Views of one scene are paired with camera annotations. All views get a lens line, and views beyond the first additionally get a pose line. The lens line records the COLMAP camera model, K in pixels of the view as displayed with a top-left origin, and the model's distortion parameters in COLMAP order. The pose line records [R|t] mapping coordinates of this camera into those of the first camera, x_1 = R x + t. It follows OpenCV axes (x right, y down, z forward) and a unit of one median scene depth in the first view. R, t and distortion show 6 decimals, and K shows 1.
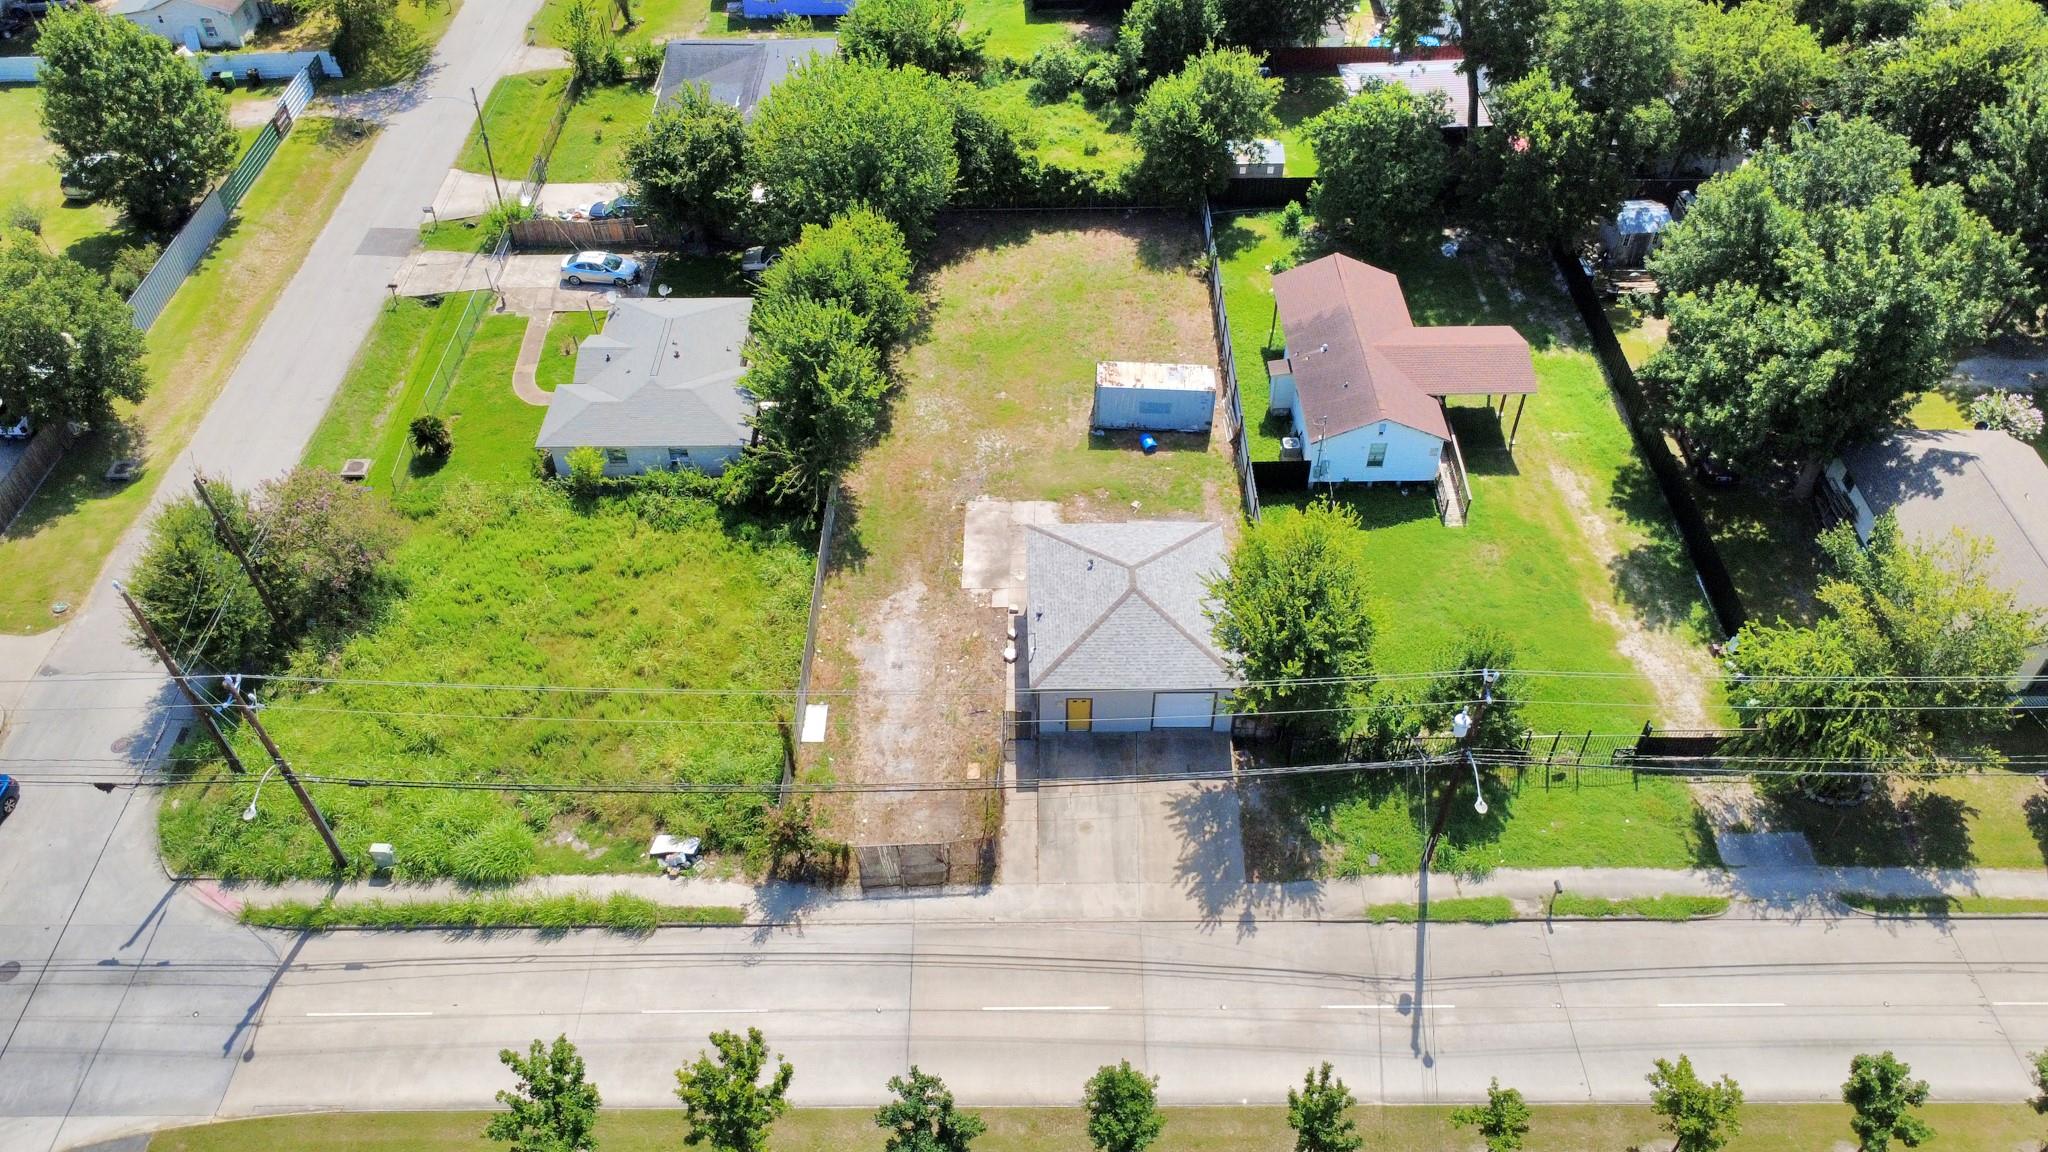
lens RADIAL K [[1496.8, 0, 1024.9], [0, 1496.8, 571.8], [0, 0, 1]] dist [0.002933, -0.001081]
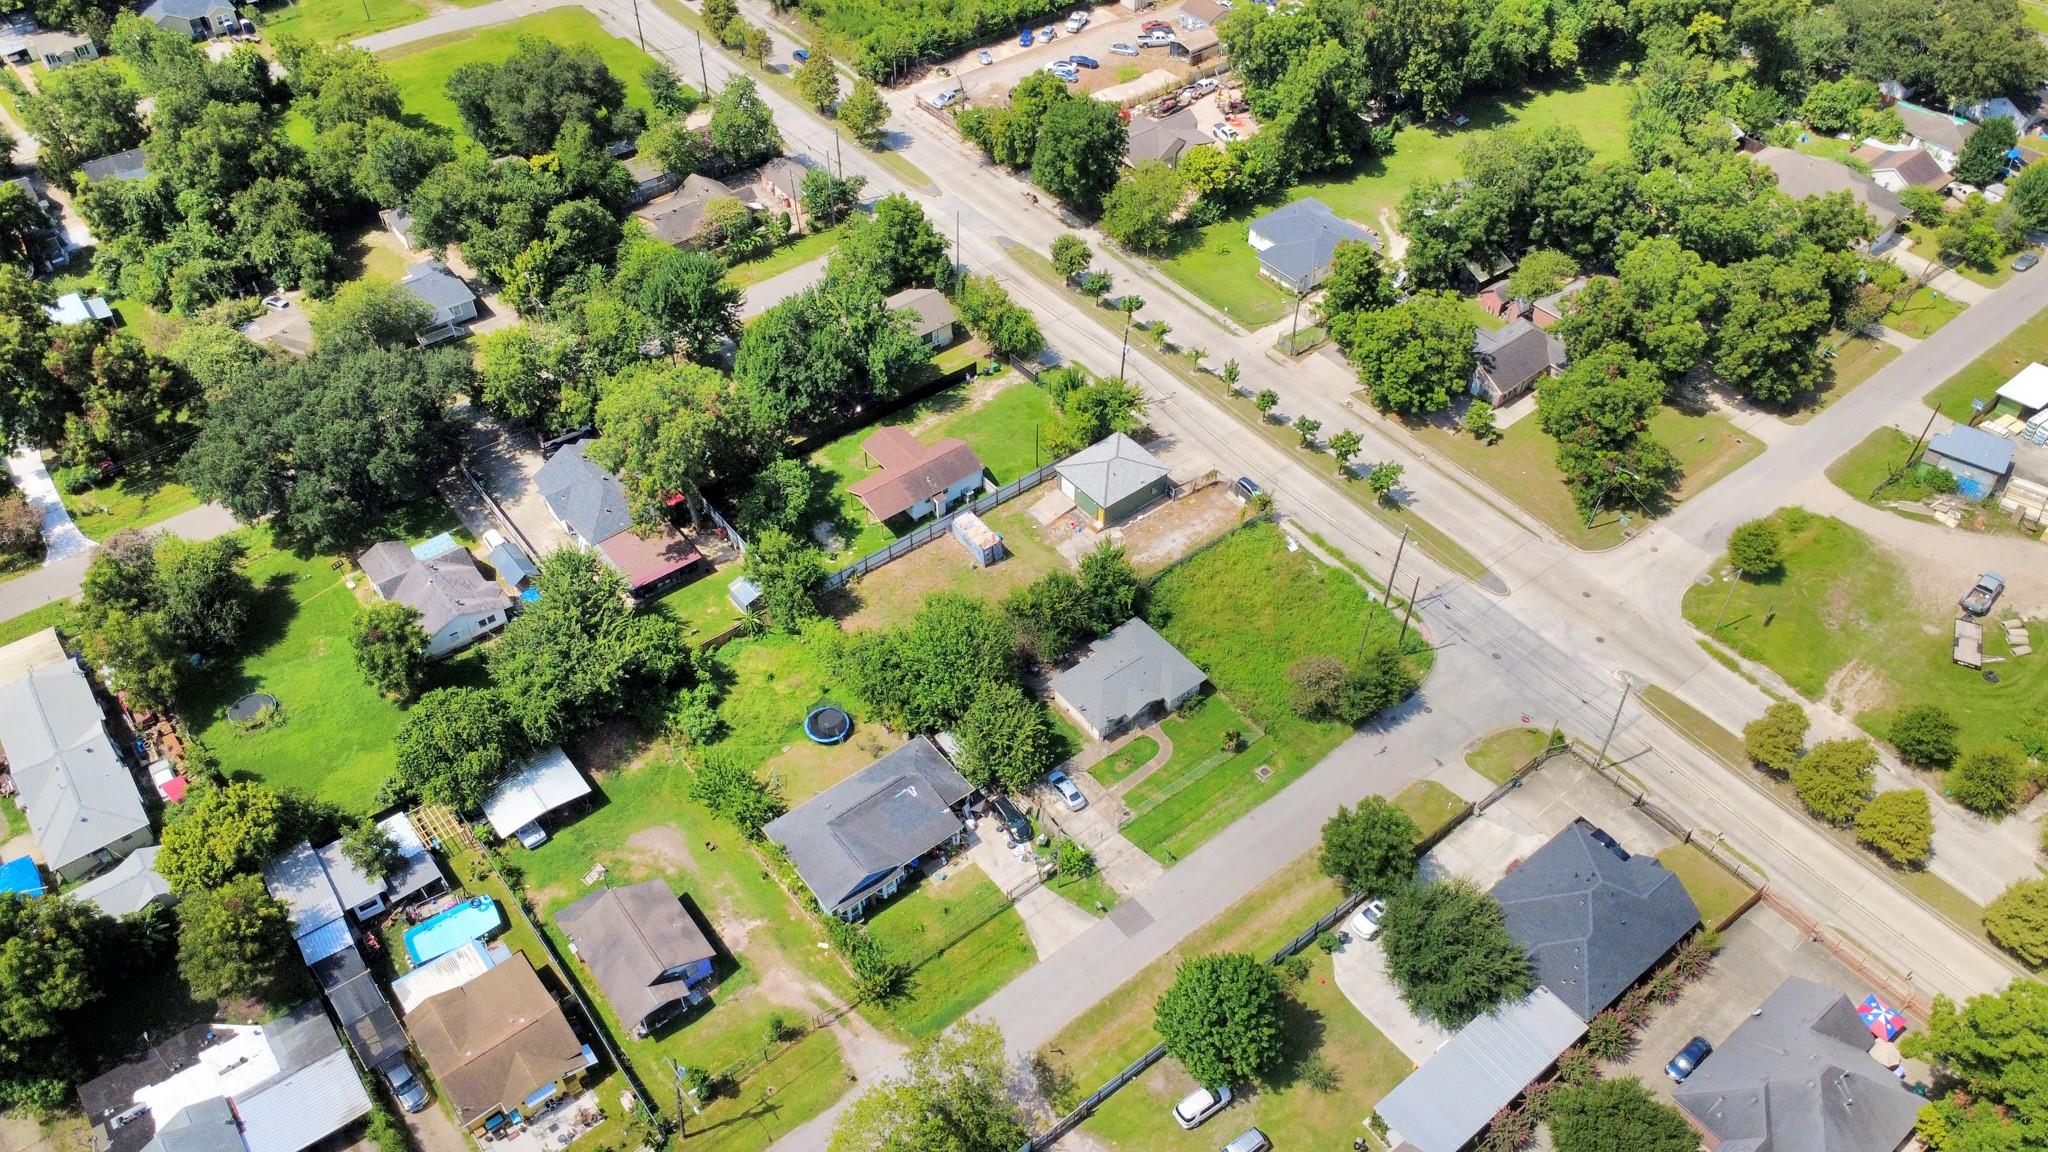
lens RADIAL K [[1496.8, 0, 1024.9], [0, 1496.8, 571.8], [0, 0, 1]] dist [0.002933, -0.001081]
pose [[-0.615108, -0.547504, 0.567346, -1.259724], [0.554949, 0.210506, 0.804810, -1.894886], [-0.560066, 0.809893, 0.174352, 0.691803]]
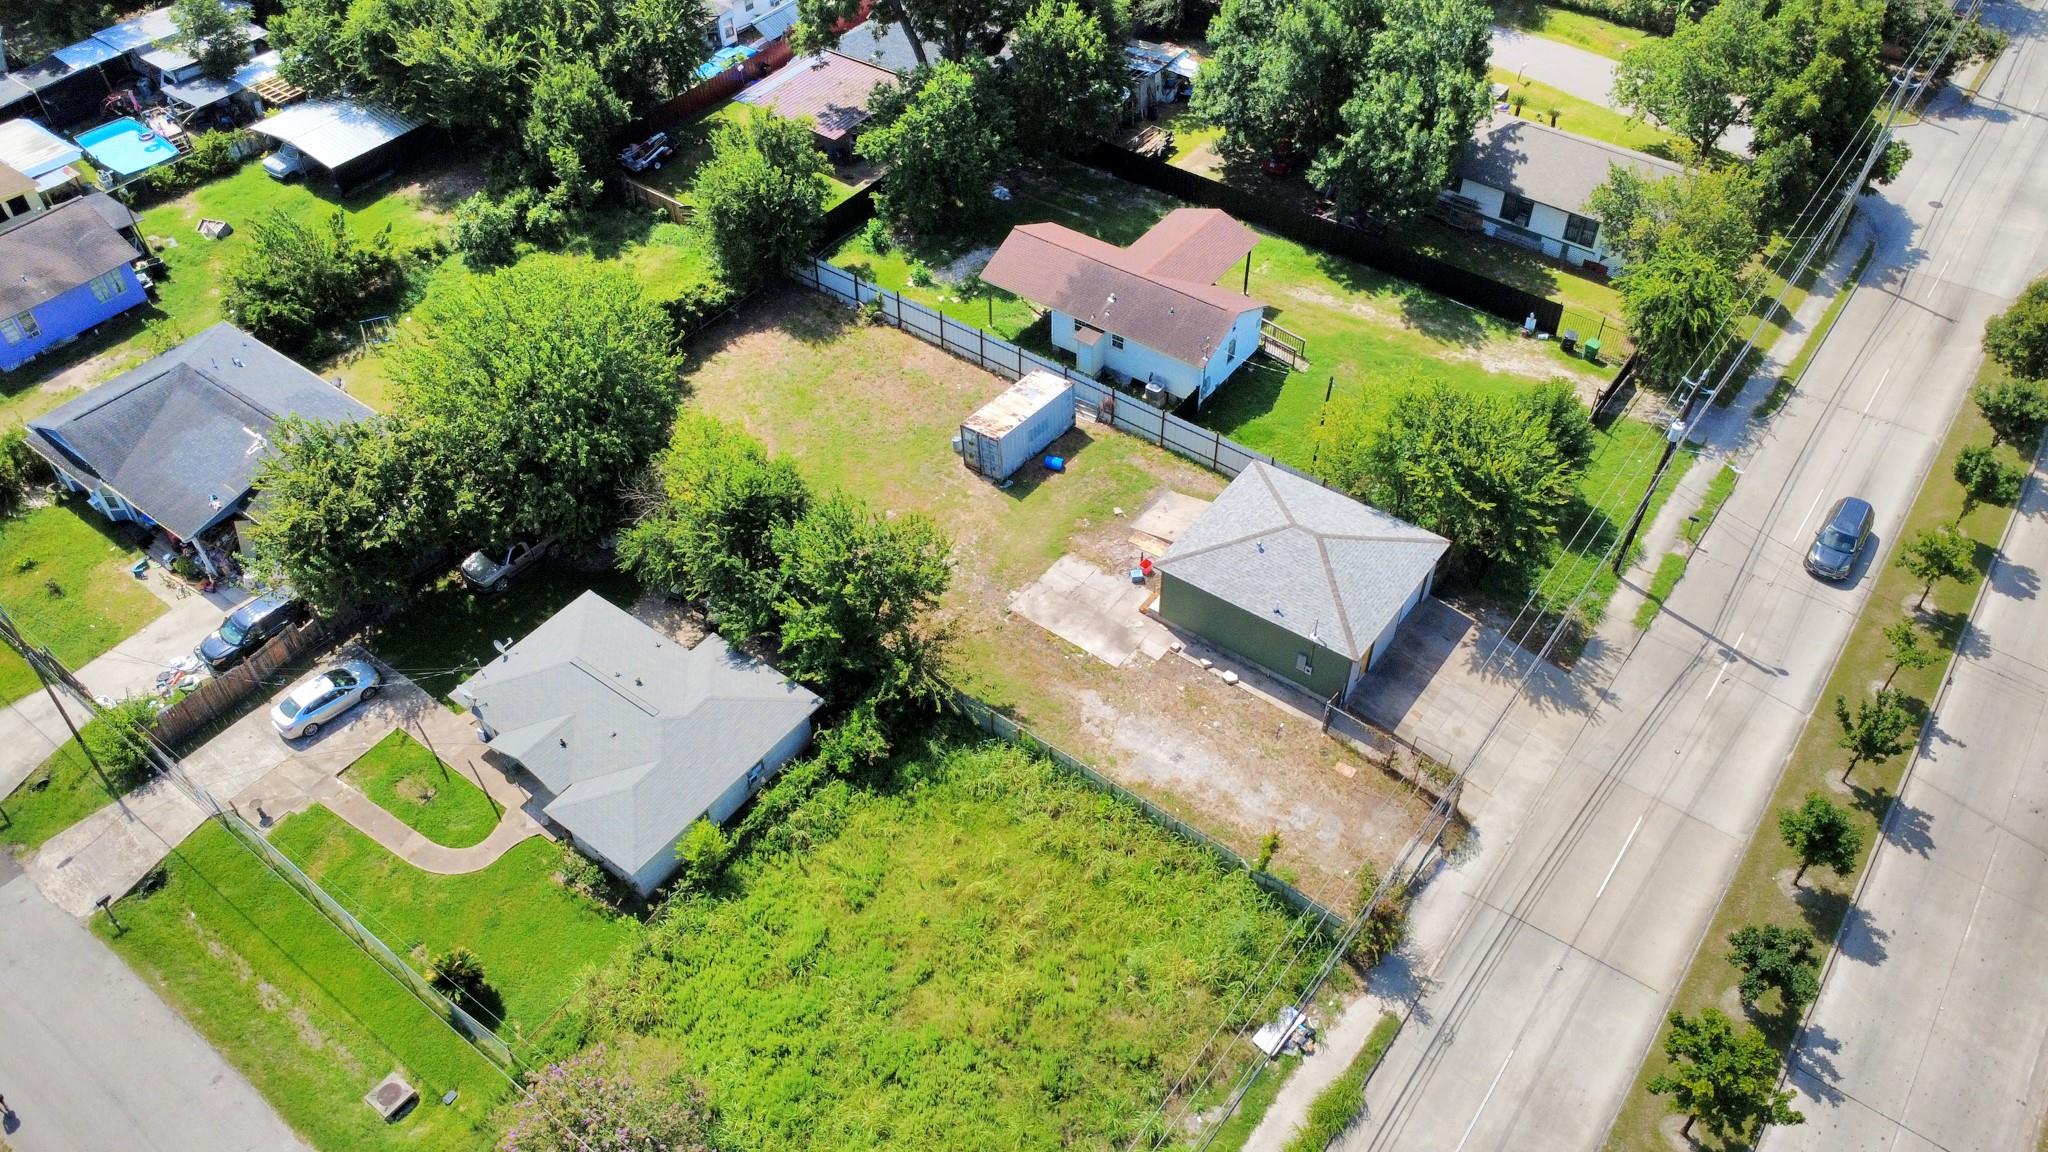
lens RADIAL K [[1490.5, 0, 1024.0], [0, 1490.5, 576.0], [0, 0, 1]] dist [0.003181, -0.001164]
pose [[0.601032, -0.562354, 0.567906, -0.563688], [0.564734, 0.801631, 0.196119, -0.245837], [-0.565540, 0.202842, 0.799387, 0.263256]]
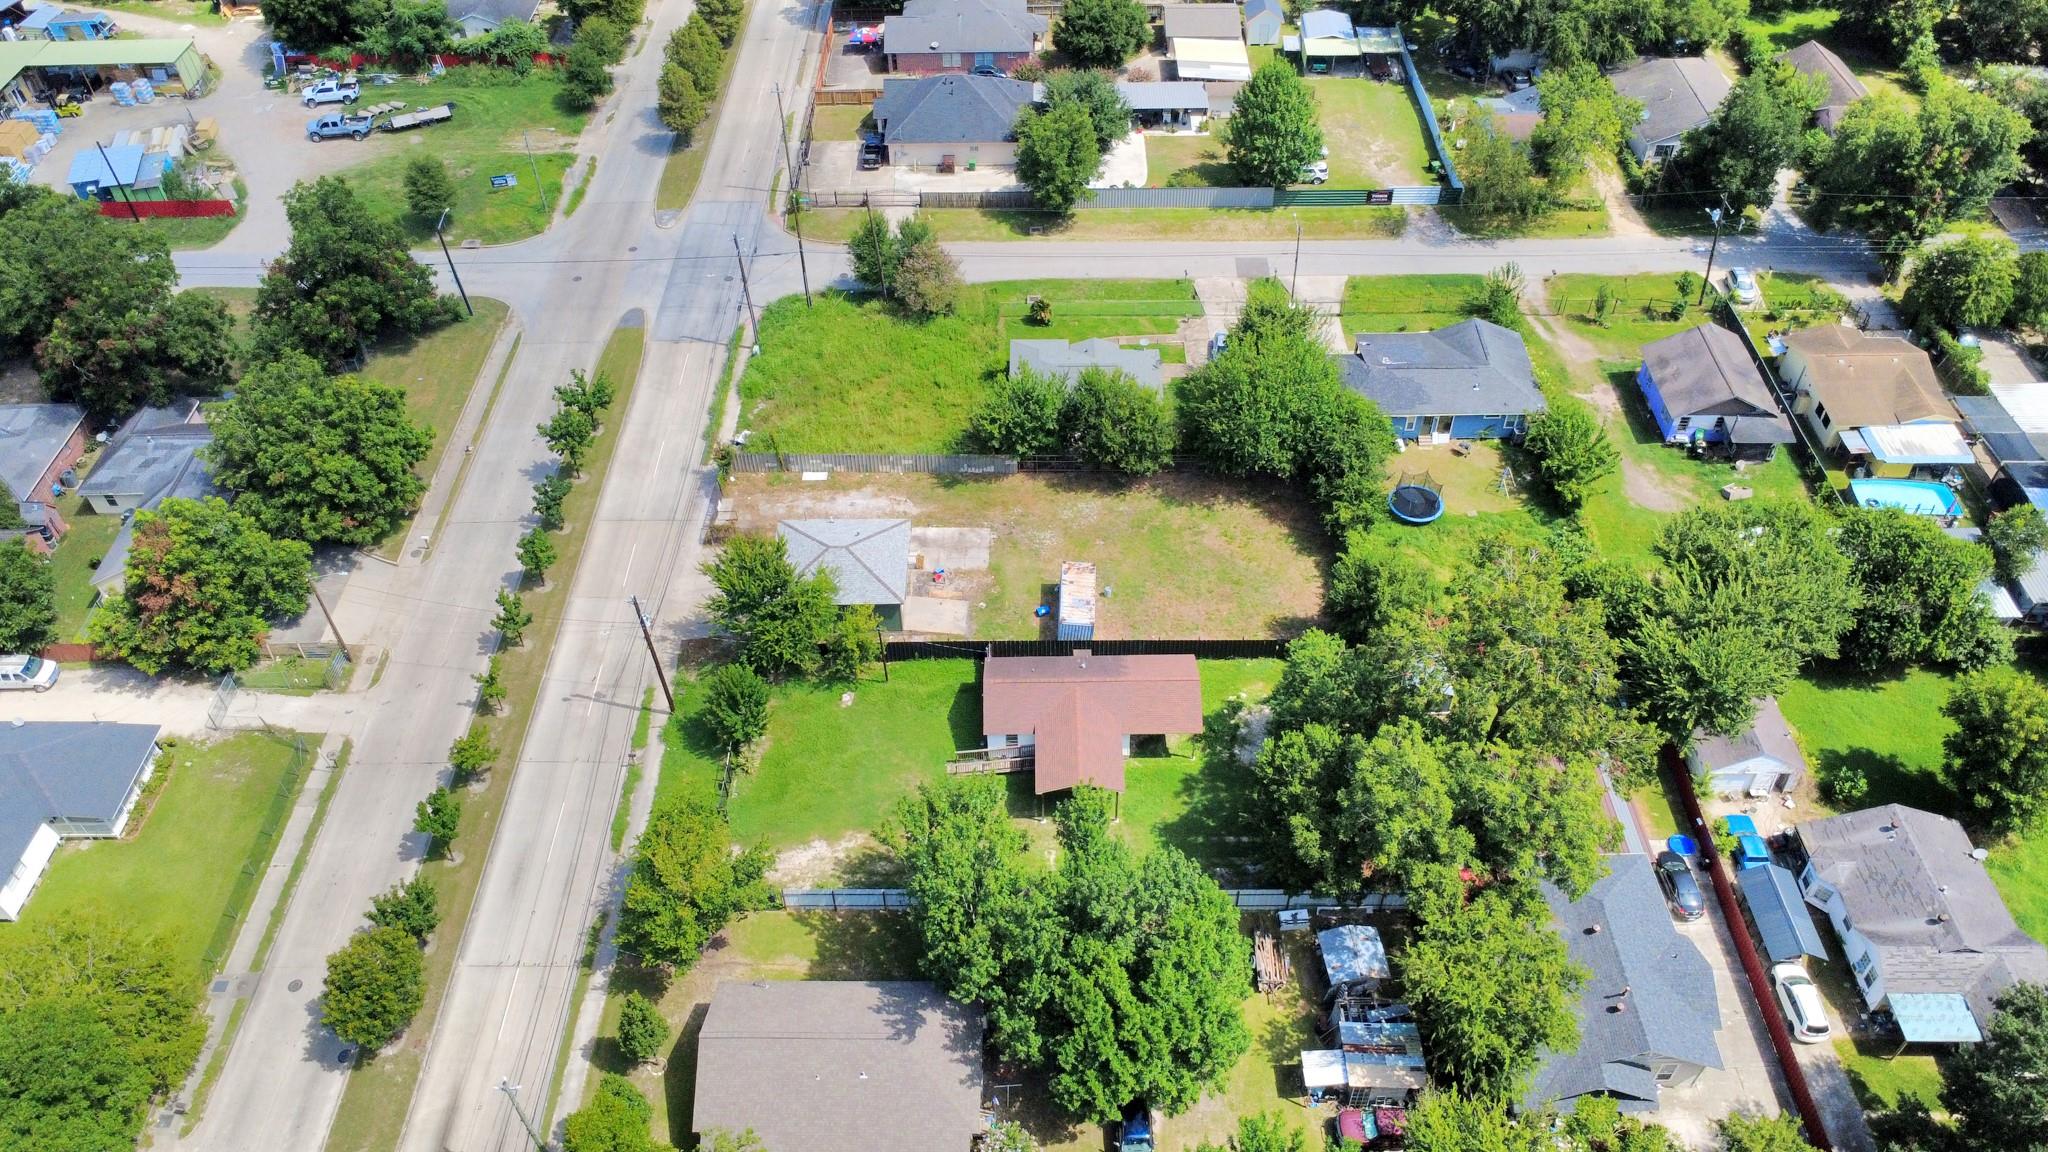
lens RADIAL K [[1496.8, 0, 1024.9], [0, 1496.8, 571.8], [0, 0, 1]] dist [0.002933, -0.001081]
pose [[-0.009014, 0.708256, -0.705898, 1.139964], [-0.690682, 0.506068, 0.516578, -0.889993], [0.723102, 0.492208, 0.484618, 0.298023]]
